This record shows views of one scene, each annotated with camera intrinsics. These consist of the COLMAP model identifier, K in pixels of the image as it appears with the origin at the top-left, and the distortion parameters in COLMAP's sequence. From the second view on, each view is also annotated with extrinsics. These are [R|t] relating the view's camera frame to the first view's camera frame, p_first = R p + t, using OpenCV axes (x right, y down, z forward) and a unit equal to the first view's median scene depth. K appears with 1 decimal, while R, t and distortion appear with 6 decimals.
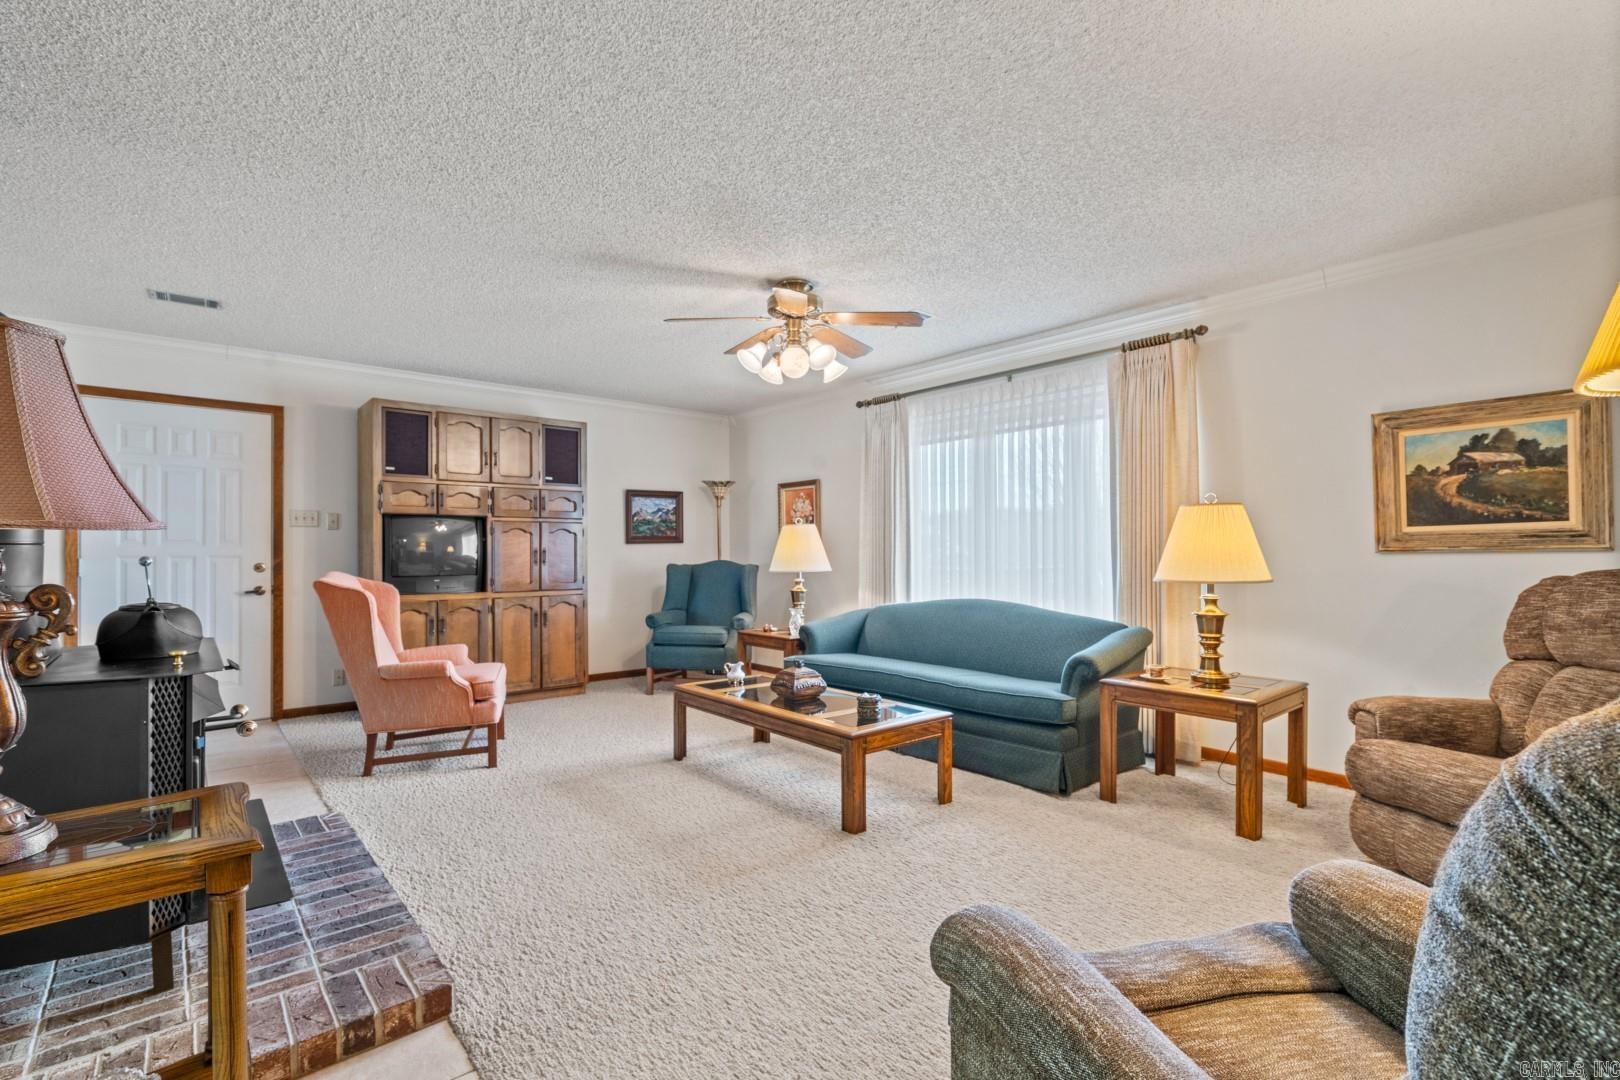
lens RADIAL K [[737.9, 0, 820.9], [0, 737.9, 545.7], [0, 0, 1]] dist [-0.003522, 0.002529]
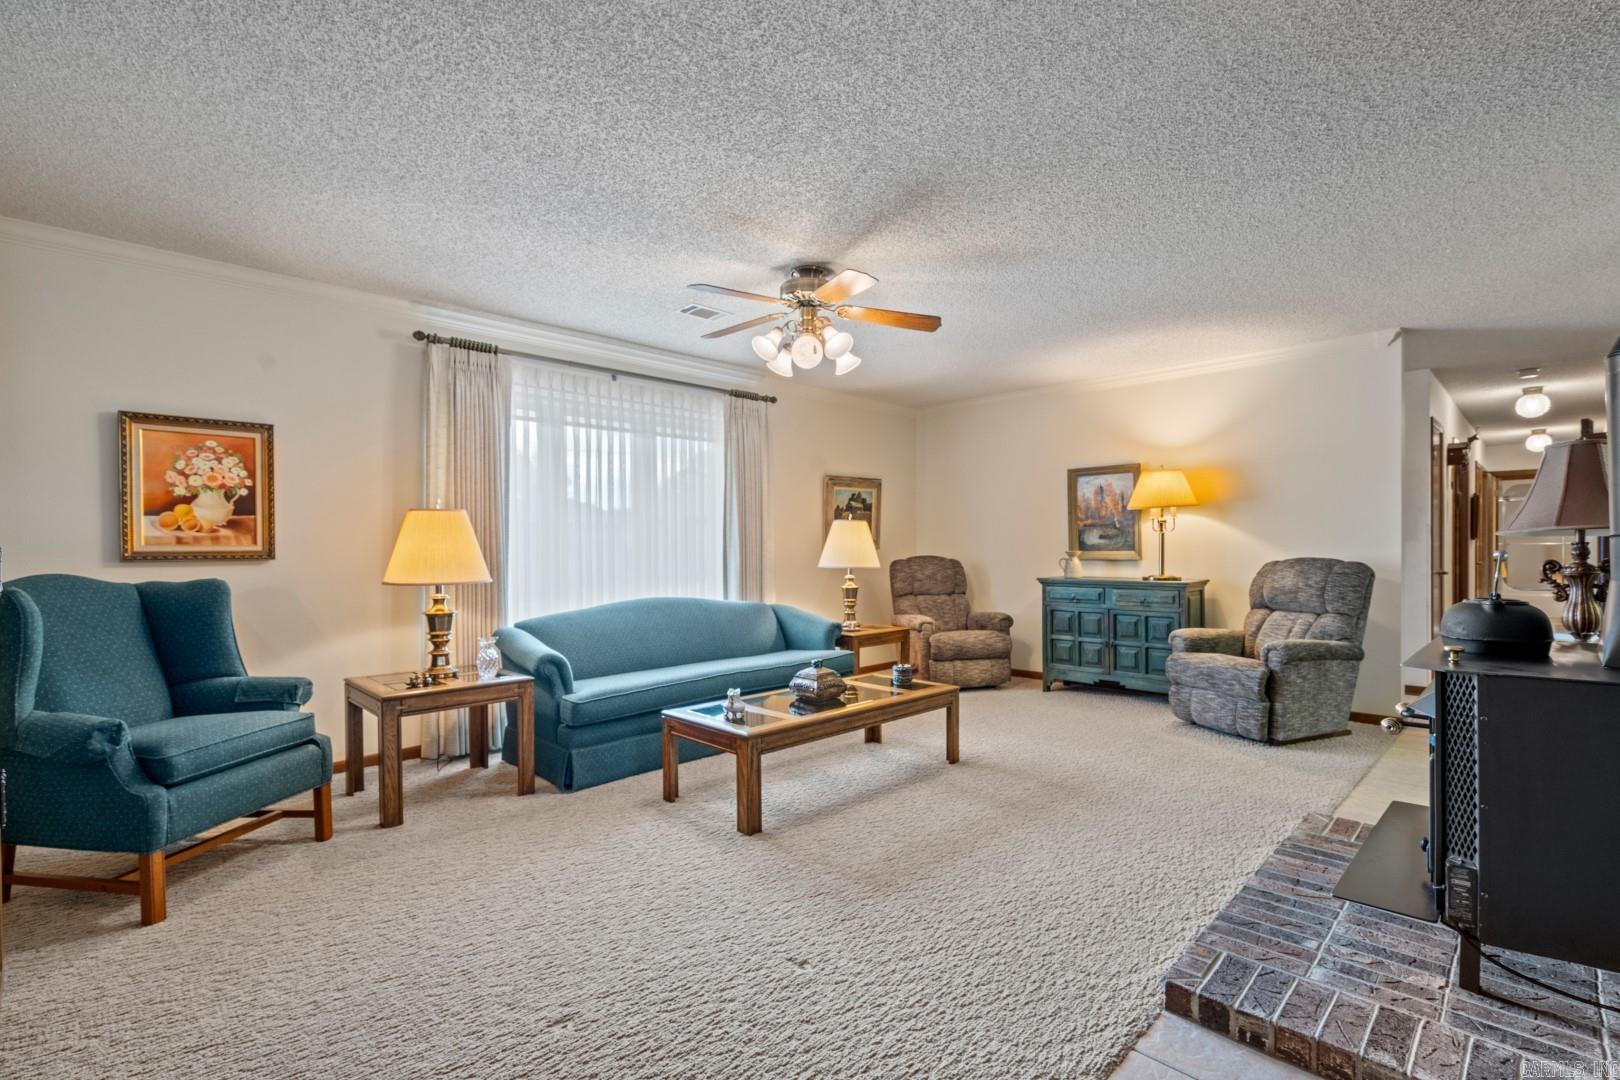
lens RADIAL K [[737.9, 0, 786.8], [0, 737.9, 552.4], [0, 0, 1]] dist [-0.003522, 0.002529]
pose [[-0.044912, -0.002426, 0.998988, -0.869823], [-0.001375, 0.999996, 0.002366, 0.008645], [-0.998990, -0.001268, -0.044915, 0.937763]]
